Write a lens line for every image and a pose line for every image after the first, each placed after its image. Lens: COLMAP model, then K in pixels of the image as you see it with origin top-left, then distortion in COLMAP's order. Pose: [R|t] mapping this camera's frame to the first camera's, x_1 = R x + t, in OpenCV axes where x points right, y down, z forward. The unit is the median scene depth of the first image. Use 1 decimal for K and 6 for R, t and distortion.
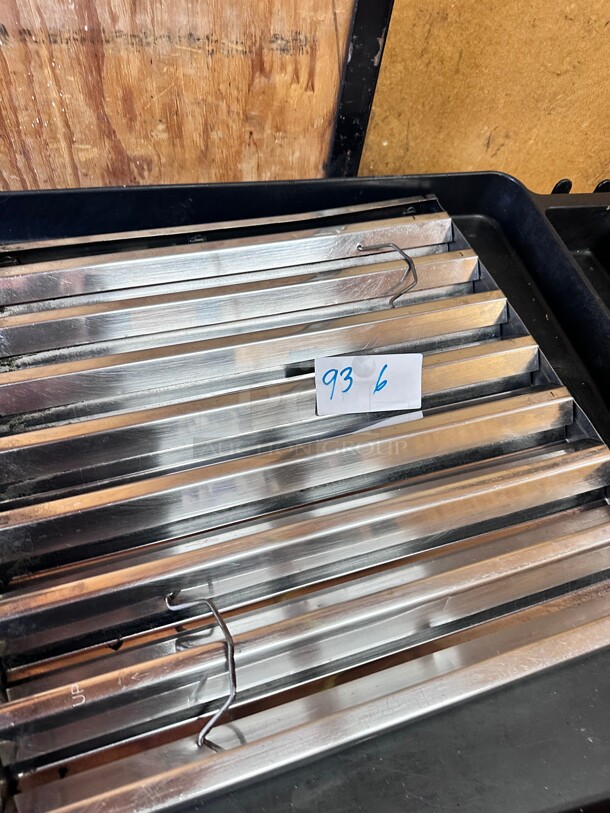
lens RADIAL K [[578.4, 0, 297.7], [0, 578.4, 404.5], [0, 0, 1]] dist [-0.019764, -0.013462]
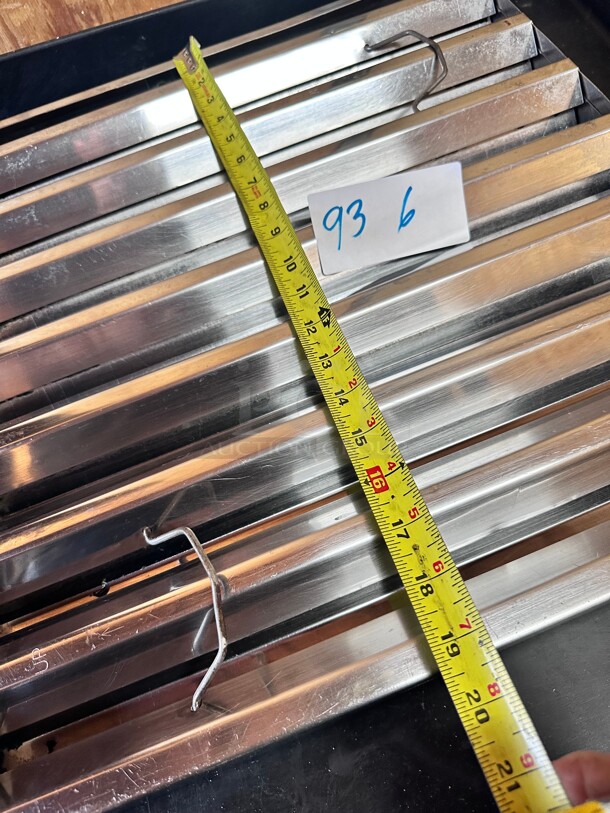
lens RADIAL K [[578.4, 0, 309.6], [0, 578.4, 409.0], [0, 0, 1]] dist [-0.019764, -0.013462]
pose [[0.974759, -0.141832, -0.172418, 0.095585], [0.167551, 0.975127, 0.145097, 0.062645], [0.147550, -0.170323, 0.974279, 0.188565]]
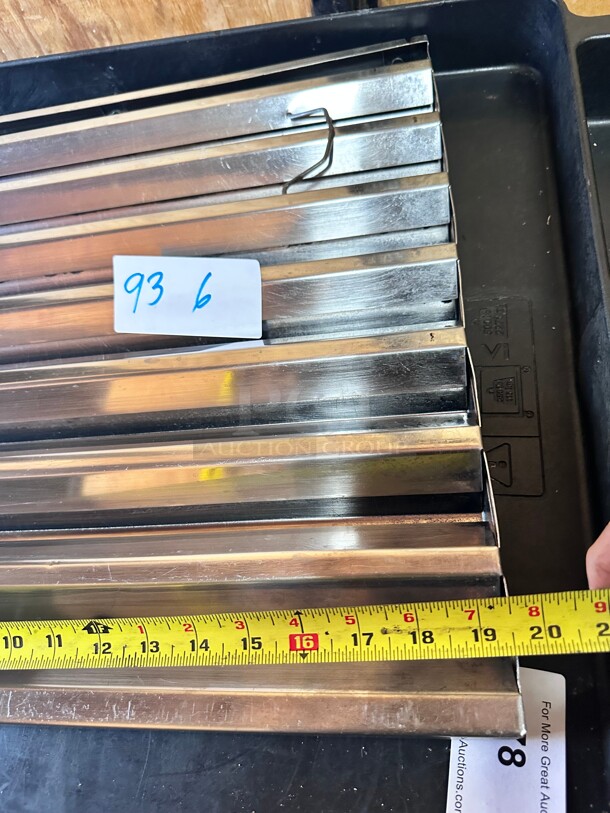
lens RADIAL K [[578.4, 0, 306.1], [0, 578.4, 403.6], [0, 0, 1]] dist [-0.019764, -0.013462]
pose [[0.906765, 0.150380, -0.393908, 0.472057], [-0.100476, 0.984389, 0.144511, -0.019147], [0.409490, -0.091460, 0.907719, 0.307461]]
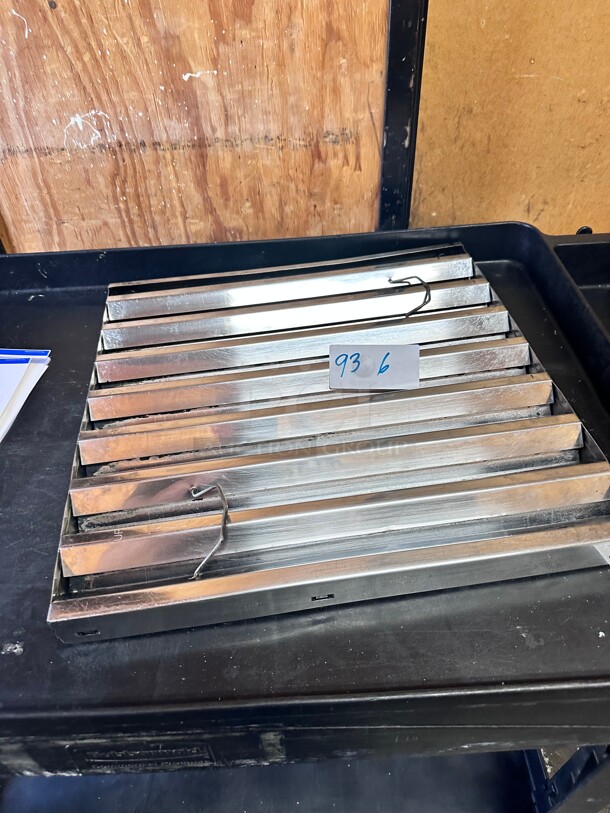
lens RADIAL K [[578.4, 0, 300.8], [0, 578.4, 411.0], [0, 0, 1]] dist [-0.019764, -0.013462]
pose [[0.969422, 0.015472, -0.244912, 0.227866], [-0.063141, 0.980136, -0.188008, 0.248440], [0.237138, 0.197723, 0.951142, -0.173885]]
